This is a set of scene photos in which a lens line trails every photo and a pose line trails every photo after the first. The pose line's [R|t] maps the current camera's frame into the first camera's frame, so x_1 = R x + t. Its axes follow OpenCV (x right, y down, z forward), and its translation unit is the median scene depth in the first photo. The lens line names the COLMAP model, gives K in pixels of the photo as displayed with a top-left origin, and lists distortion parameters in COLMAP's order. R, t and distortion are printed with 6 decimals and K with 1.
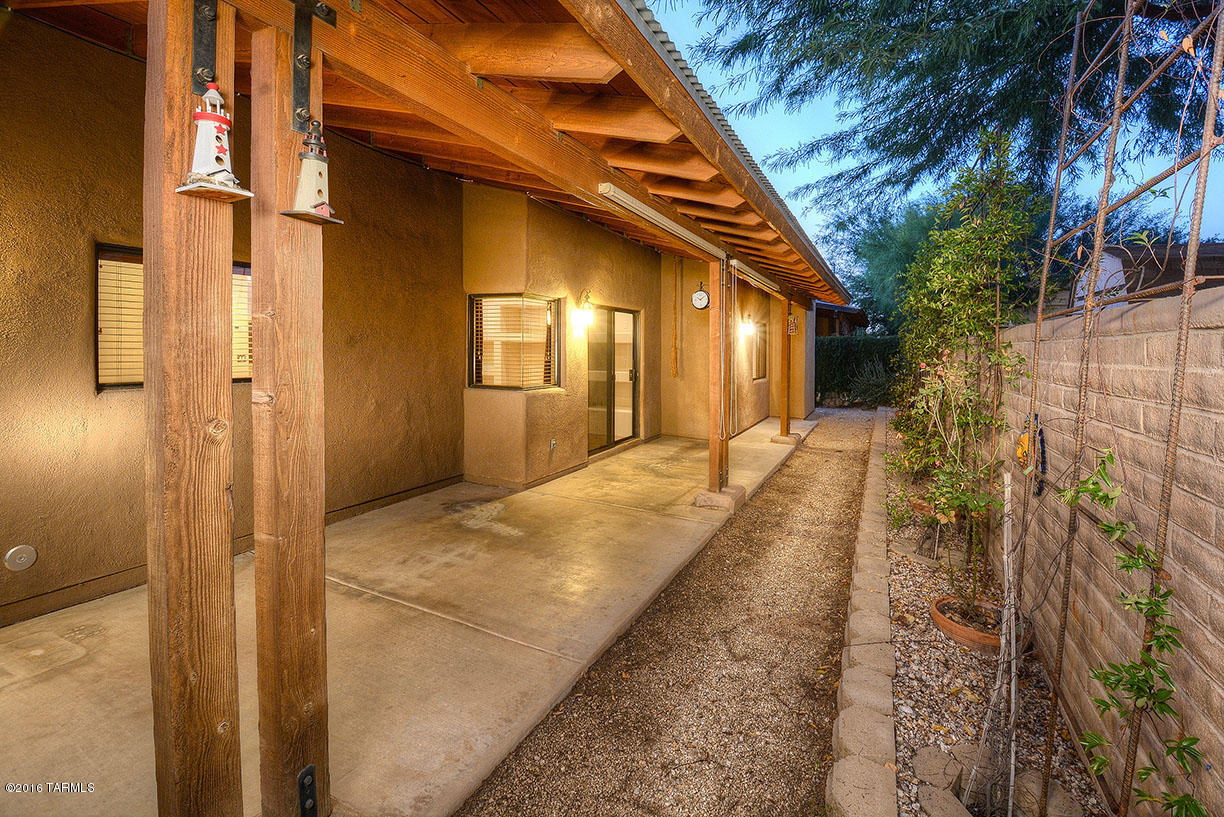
lens RADIAL K [[534.8, 0, 612.0], [0, 534.8, 408.5], [0, 0, 1]] dist [0.001361, 0.000142]
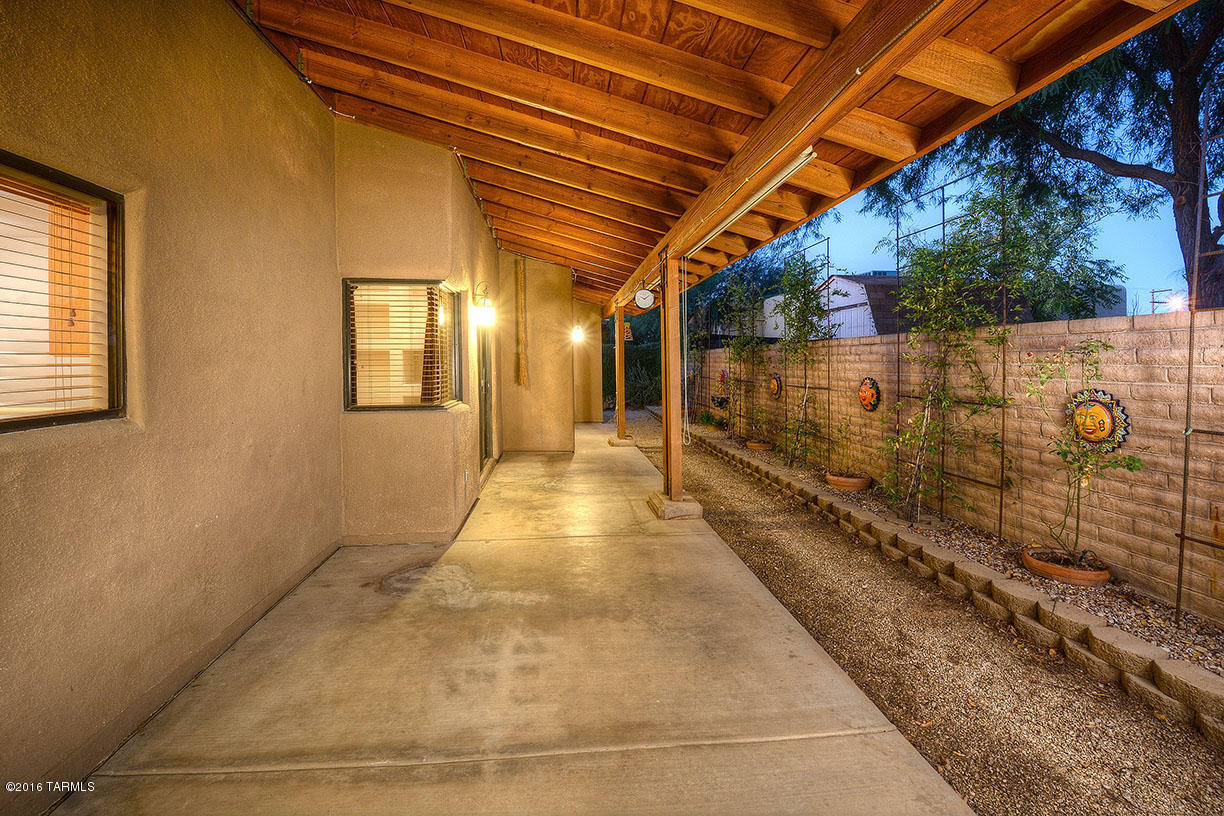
lens RADIAL K [[522.7, 0, 612.0], [0, 522.7, 408.0], [0, 0, 1]] dist [0.001210, -0.011996]
pose [[0.837996, -0.067693, 0.541461, -0.528273], [0.078144, 0.996935, 0.003696, -0.028479], [-0.540052, 0.039215, 0.840718, 0.363007]]
